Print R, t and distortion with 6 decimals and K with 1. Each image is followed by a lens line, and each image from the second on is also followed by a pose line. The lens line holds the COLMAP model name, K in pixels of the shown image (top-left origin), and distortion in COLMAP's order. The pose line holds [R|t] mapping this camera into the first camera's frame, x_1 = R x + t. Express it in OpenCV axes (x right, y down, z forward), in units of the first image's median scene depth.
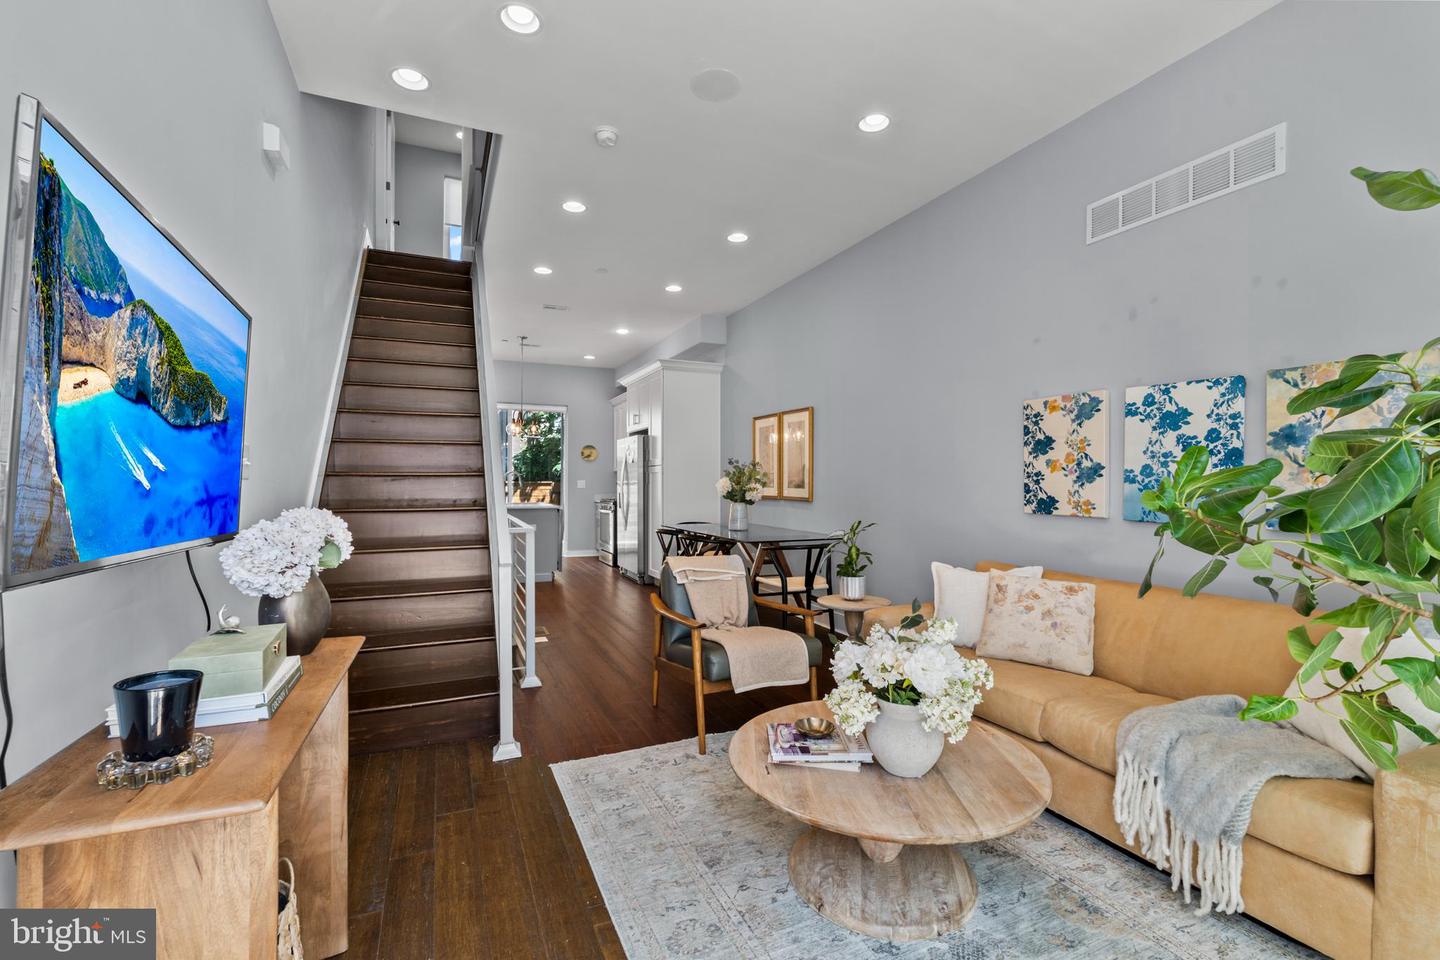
lens RADIAL K [[627.6, 0, 723.4], [0, 627.6, 481.8], [0, 0, 1]] dist [-0.002506, -0.000554]
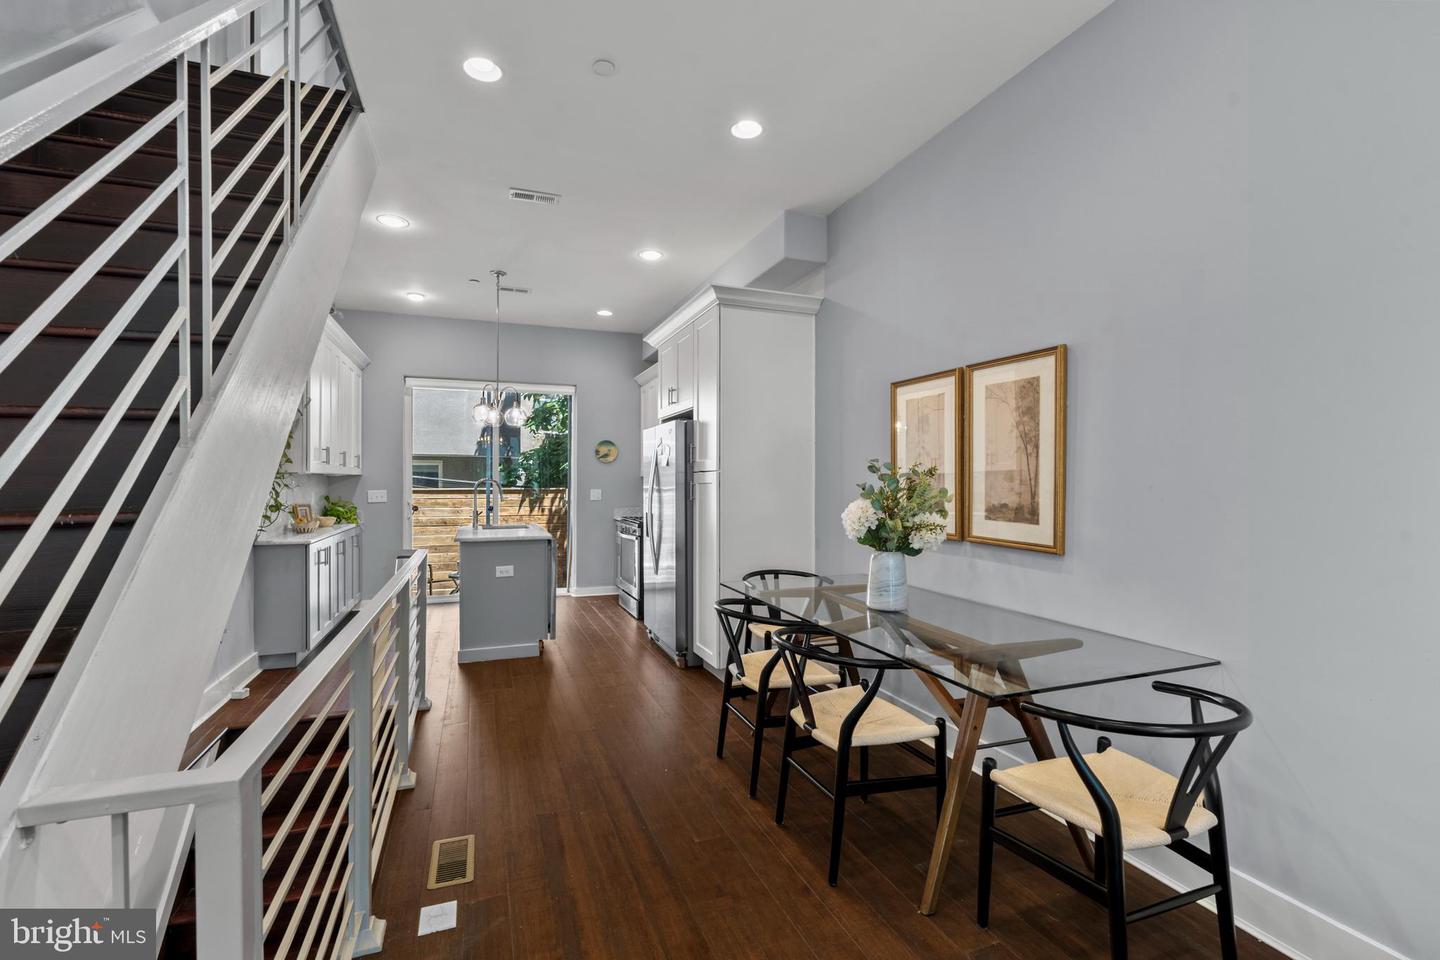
lens RADIAL K [[627.6, 0, 713.7], [0, 627.6, 480.0], [0, 0, 1]] dist [-0.002506, -0.000554]
pose [[0.998016, 0.000095, -0.062965, -0.062166], [-0.000180, 0.999999, -0.001340, -0.016381], [0.062965, 0.001349, 0.998015, 0.399007]]
